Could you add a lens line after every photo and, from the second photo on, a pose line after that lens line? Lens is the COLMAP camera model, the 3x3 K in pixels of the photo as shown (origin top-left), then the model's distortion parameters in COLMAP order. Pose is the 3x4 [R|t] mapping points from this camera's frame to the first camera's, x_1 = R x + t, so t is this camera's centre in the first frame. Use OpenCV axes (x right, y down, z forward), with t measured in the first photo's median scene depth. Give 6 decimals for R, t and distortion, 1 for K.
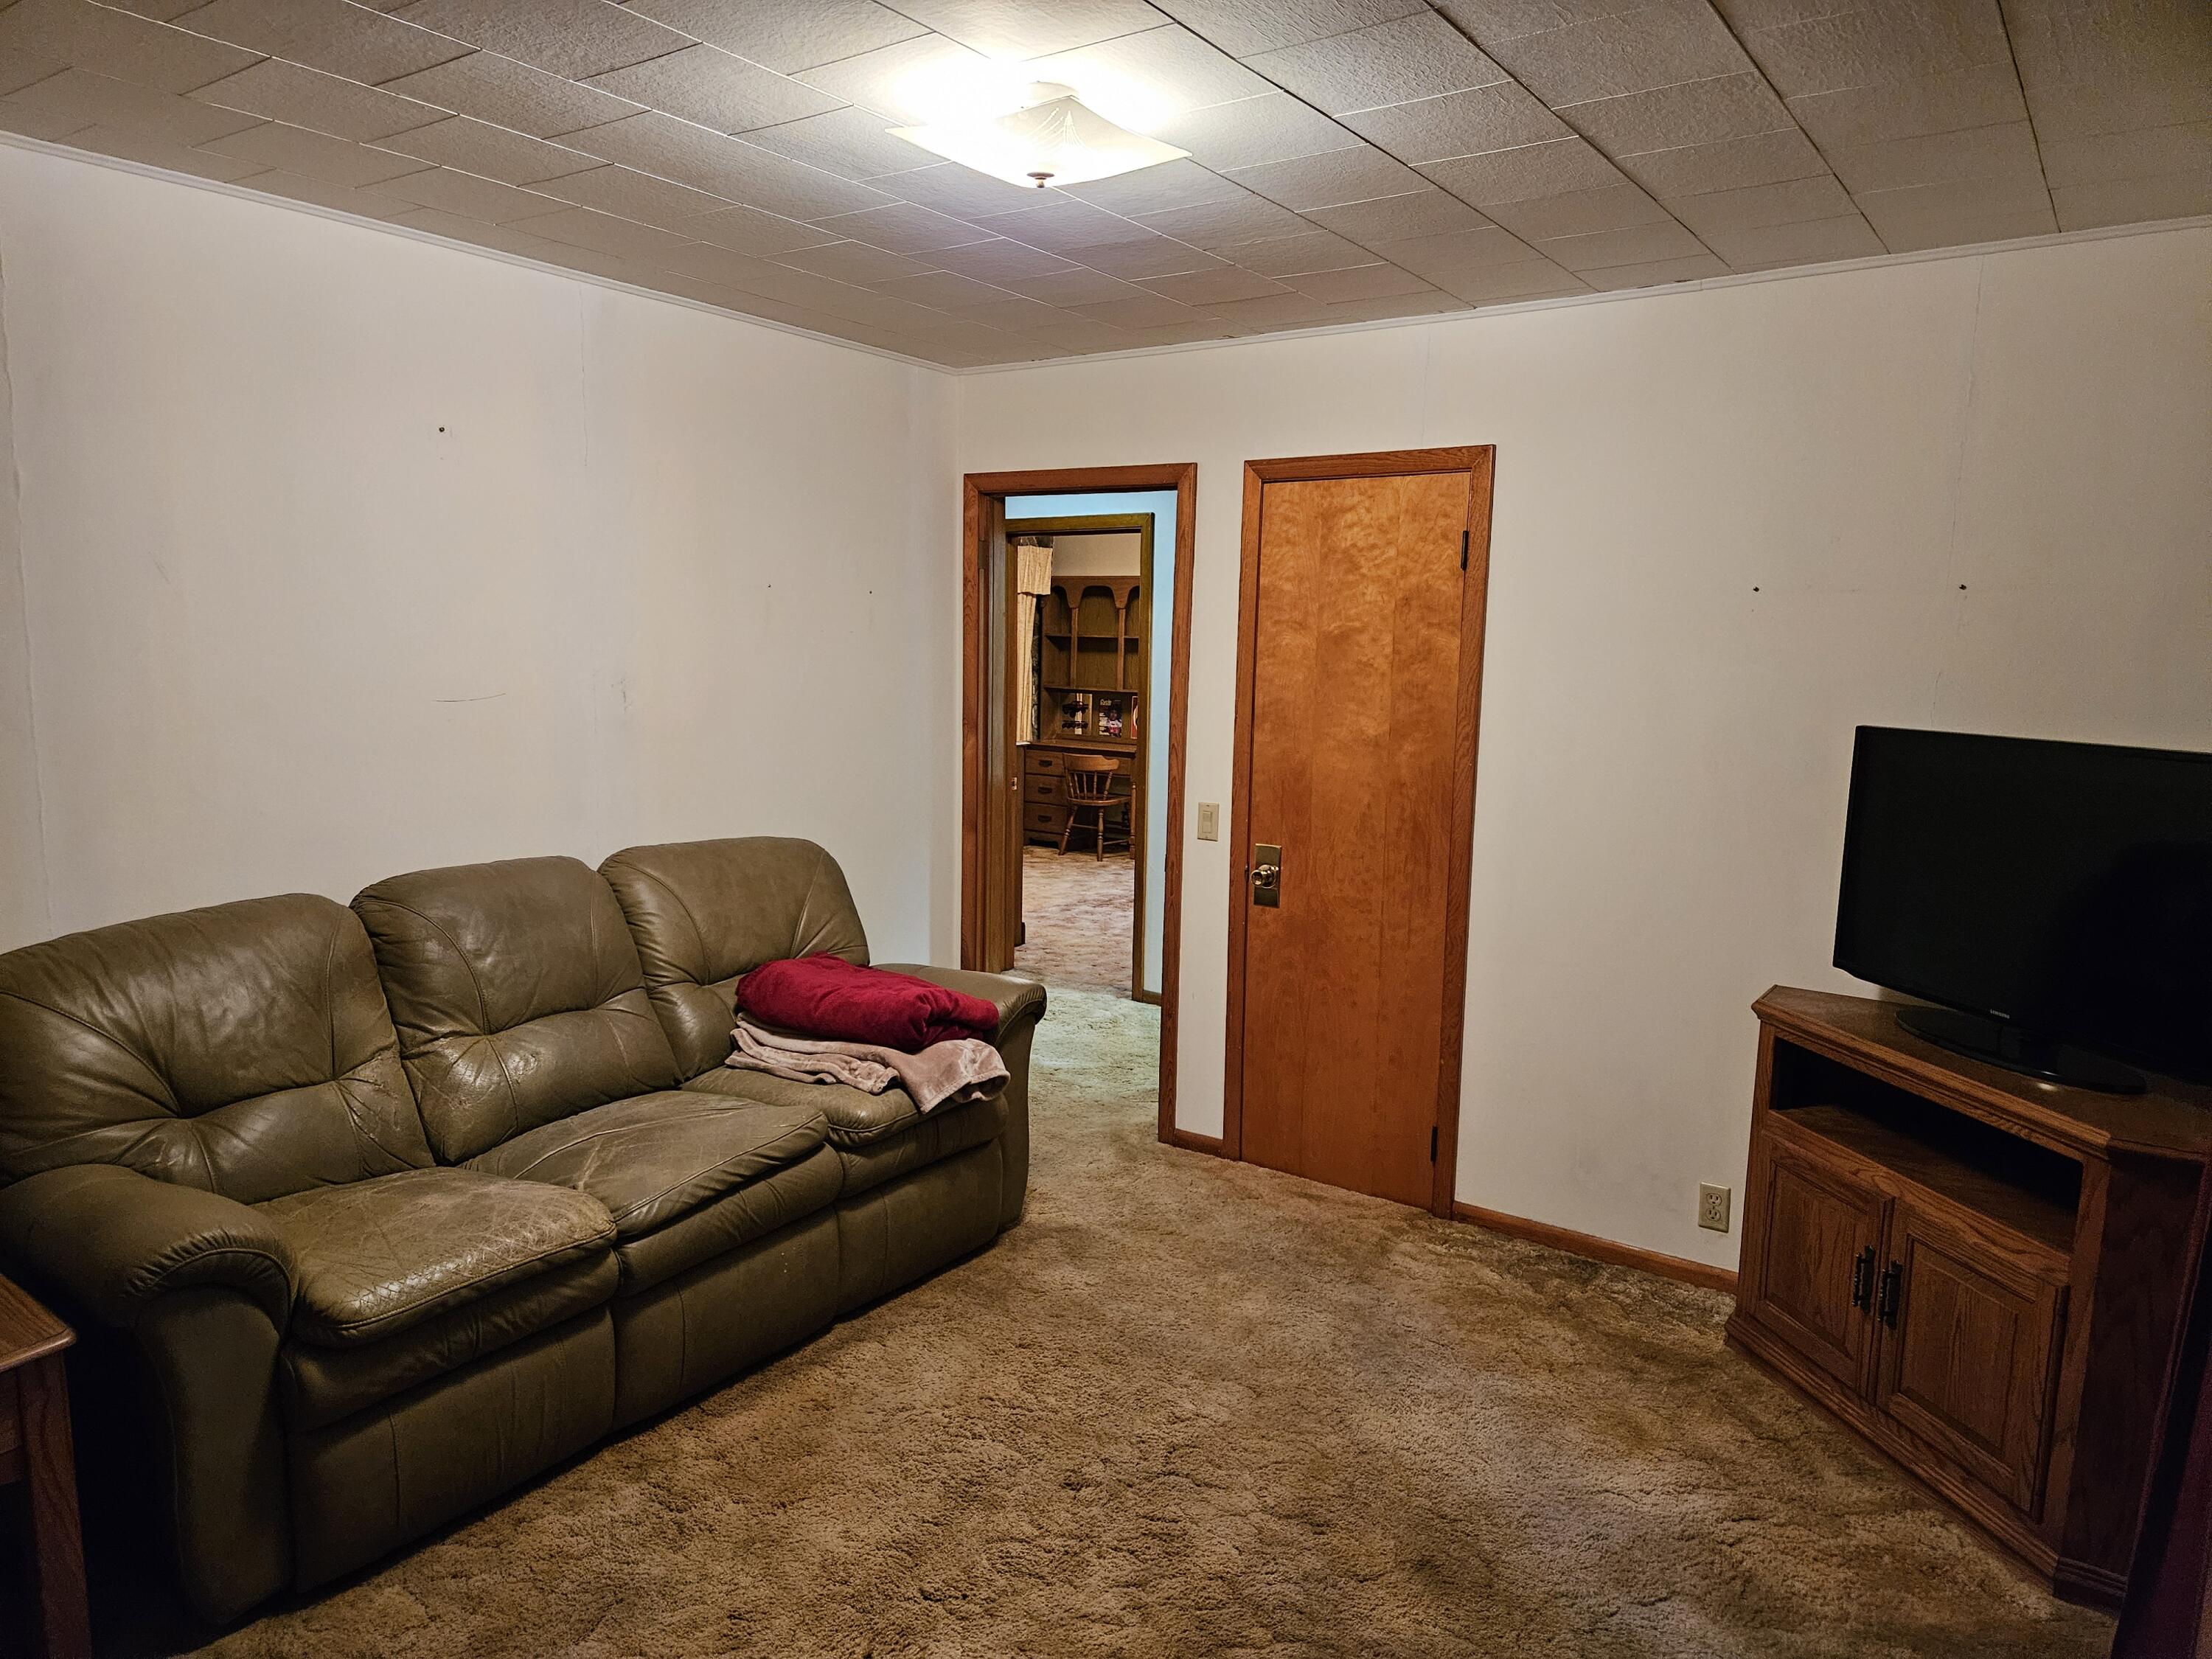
lens RADIAL K [[1478.7, 0, 1099.0], [0, 1478.7, 828.4], [0, 0, 1]] dist [-0.000354, -0.000006]
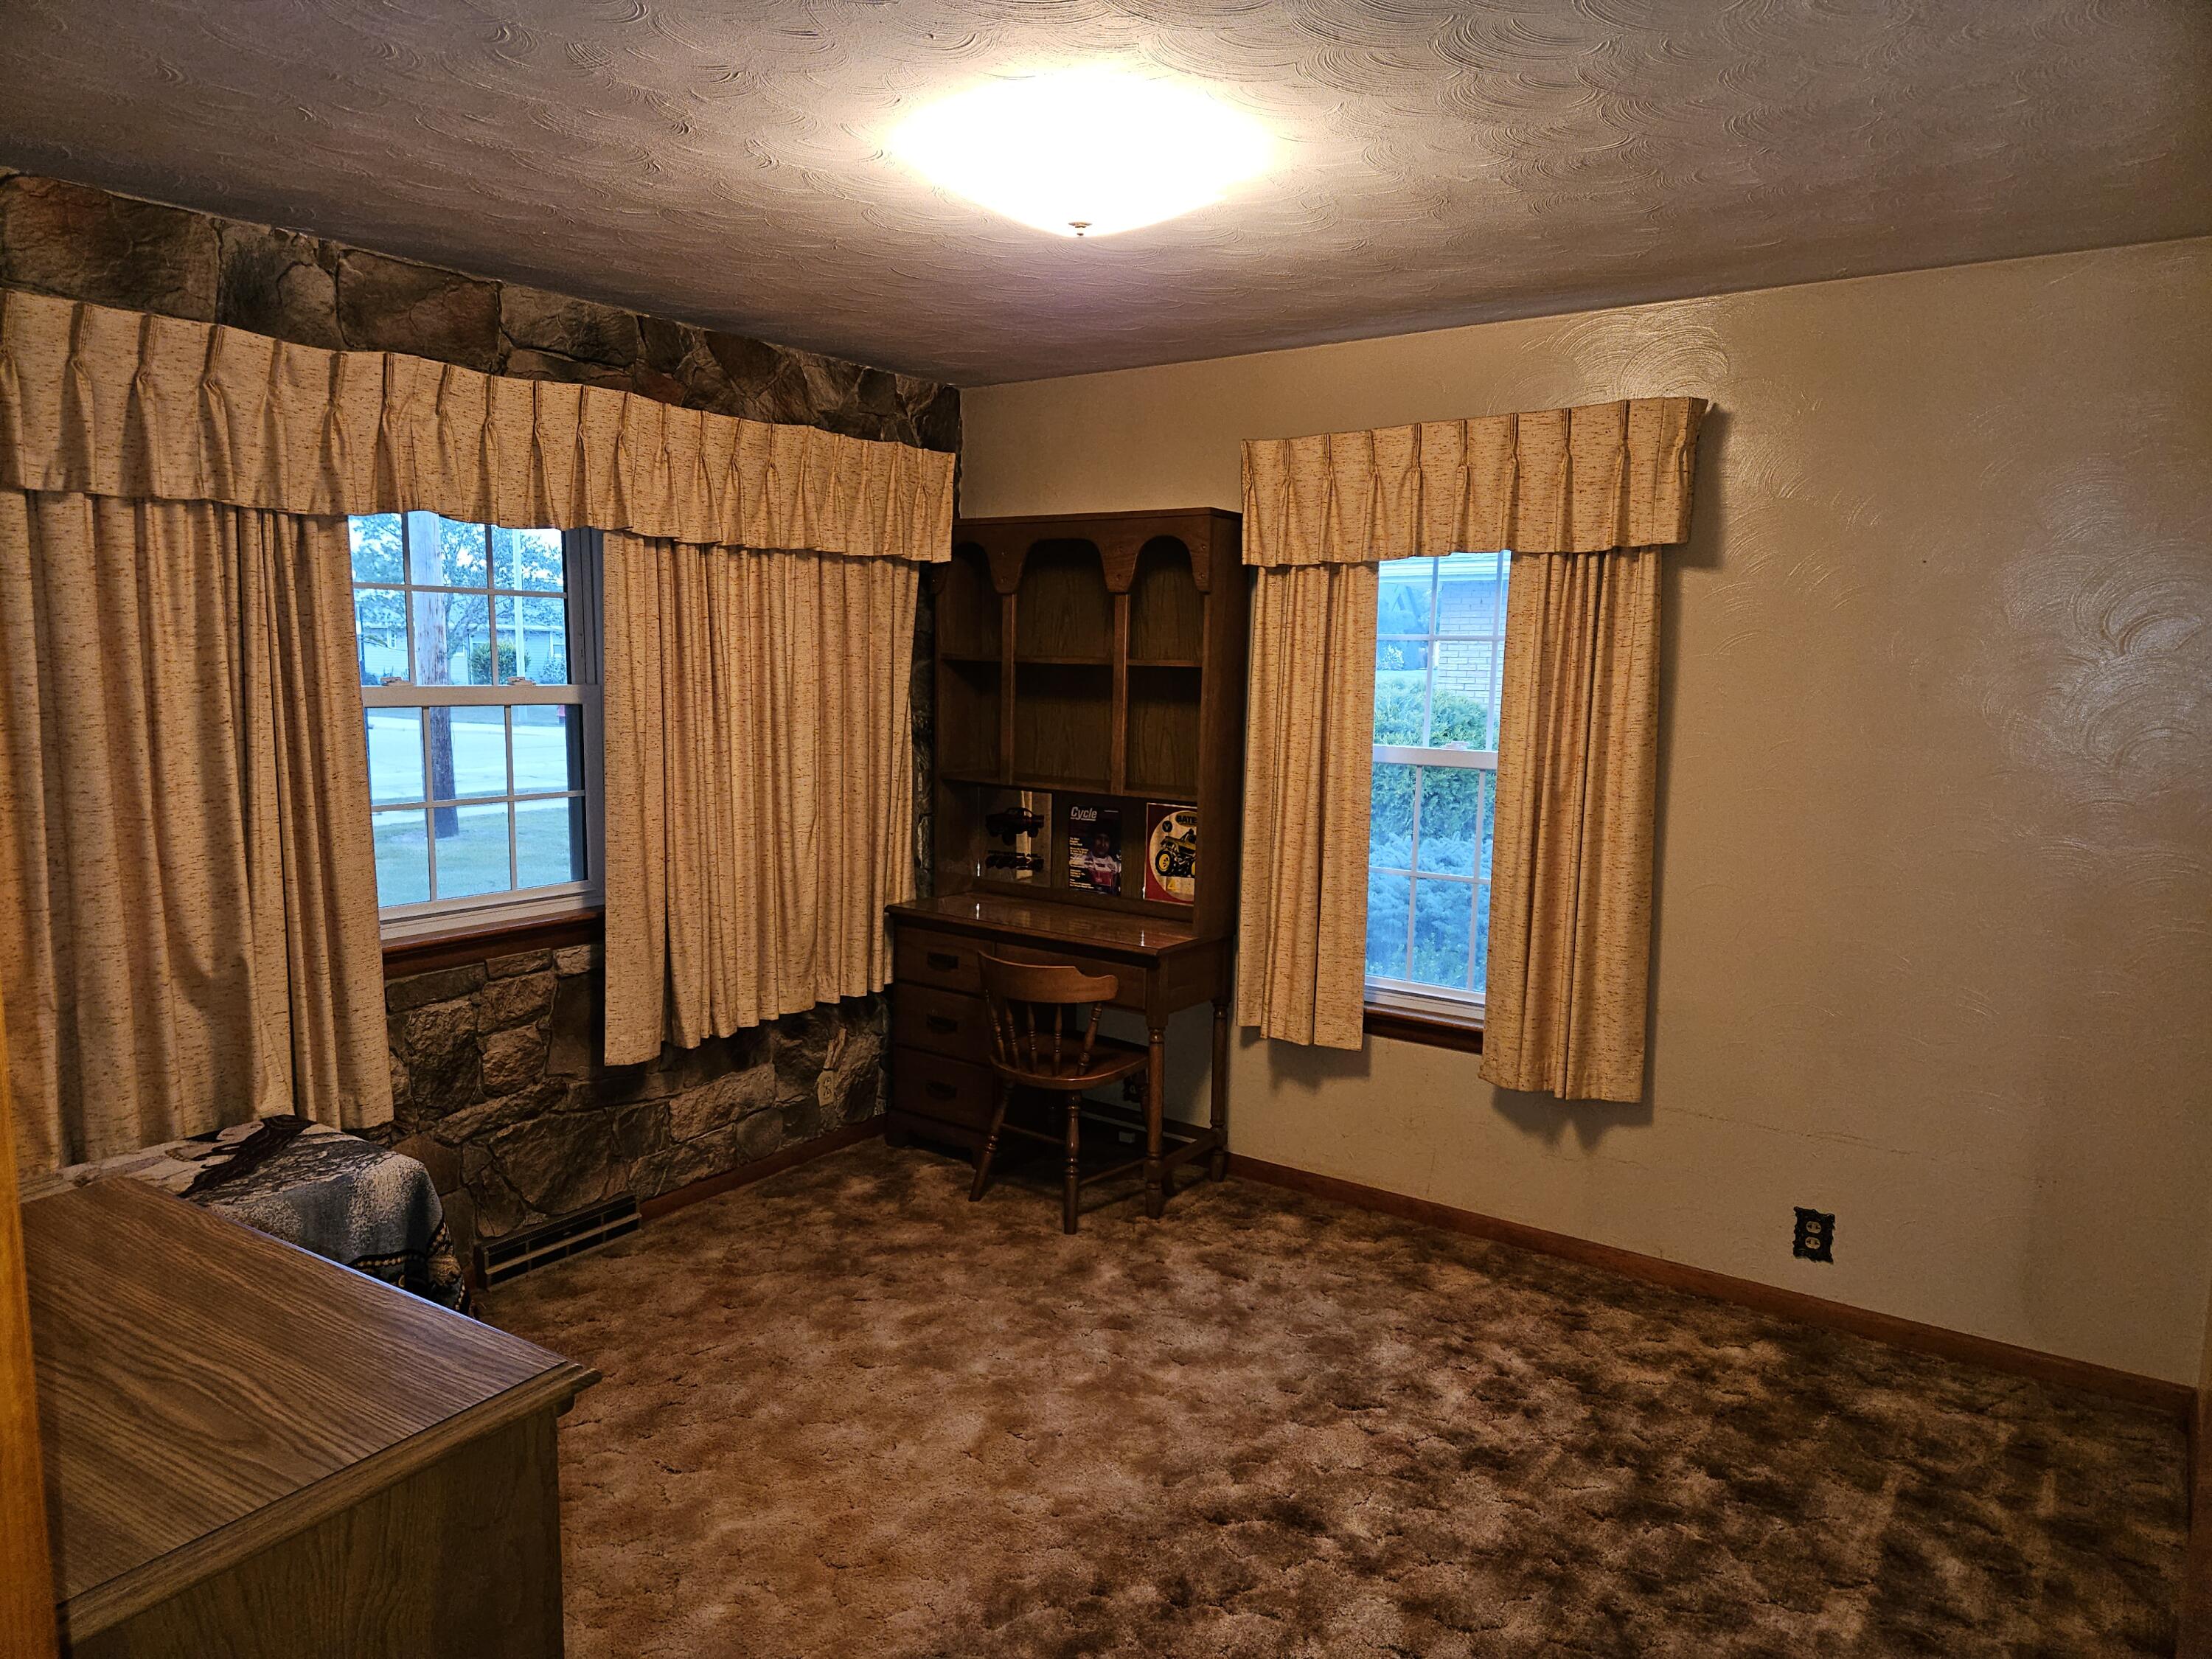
lens RADIAL K [[1478.7, 0, 1112.3], [0, 1478.7, 839.2], [0, 0, 1]] dist [-0.000354, -0.000006]
pose [[0.999803, -0.005932, 0.018948, 0.004595], [0.006126, 0.999929, -0.010223, -0.074433], [-0.018886, 0.010337, 0.999768, 0.577905]]
